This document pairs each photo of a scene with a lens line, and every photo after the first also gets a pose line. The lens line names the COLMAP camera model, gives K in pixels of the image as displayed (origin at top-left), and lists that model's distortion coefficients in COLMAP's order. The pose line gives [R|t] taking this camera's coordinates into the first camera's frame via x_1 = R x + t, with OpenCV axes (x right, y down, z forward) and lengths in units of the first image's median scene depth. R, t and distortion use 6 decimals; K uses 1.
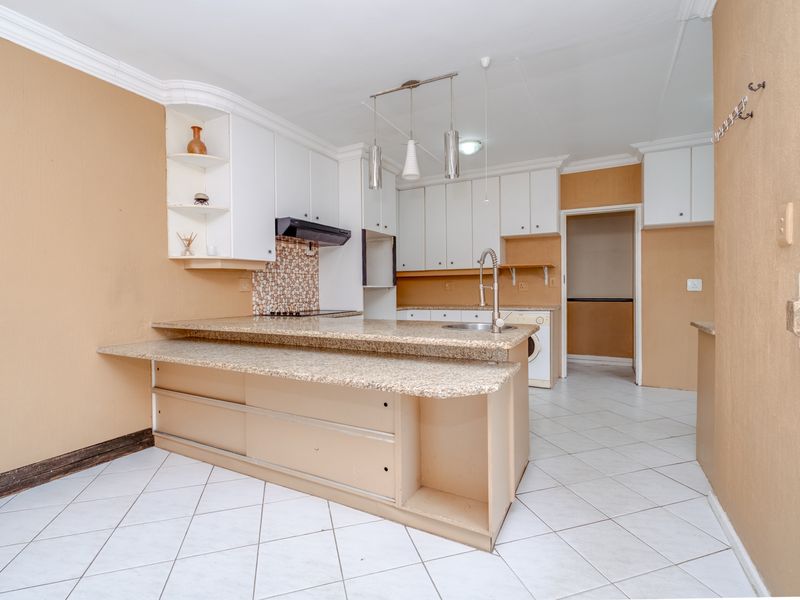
lens RADIAL K [[386.3, 0, 401.6], [0, 386.3, 287.8], [0, 0, 1]] dist [-0.003199, 0.001656]
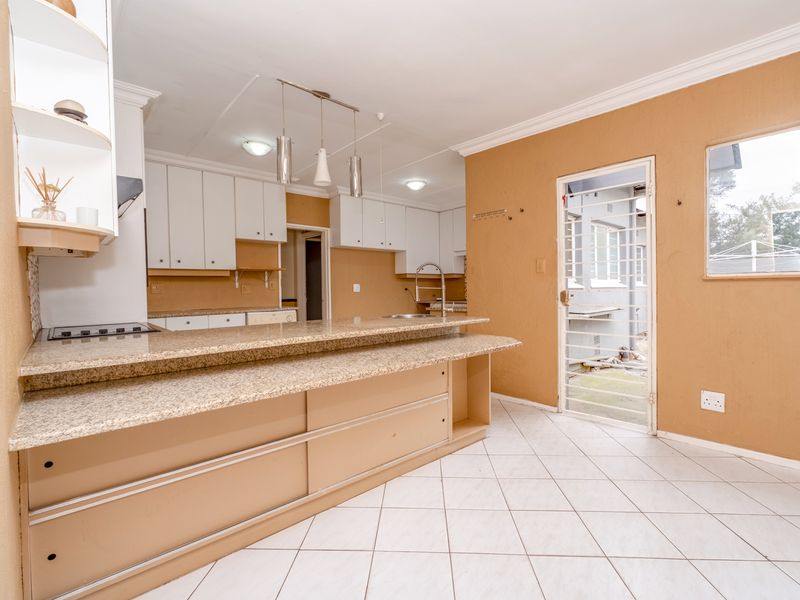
lens RADIAL K [[386.3, 0, 401.6], [0, 386.3, 287.8], [0, 0, 1]] dist [-0.003199, 0.001656]
pose [[0.348638, 0.005511, 0.937241, -0.636577], [0.007493, 0.999934, -0.008666, 0.006625], [-0.937227, 0.010044, 0.348574, 0.313506]]
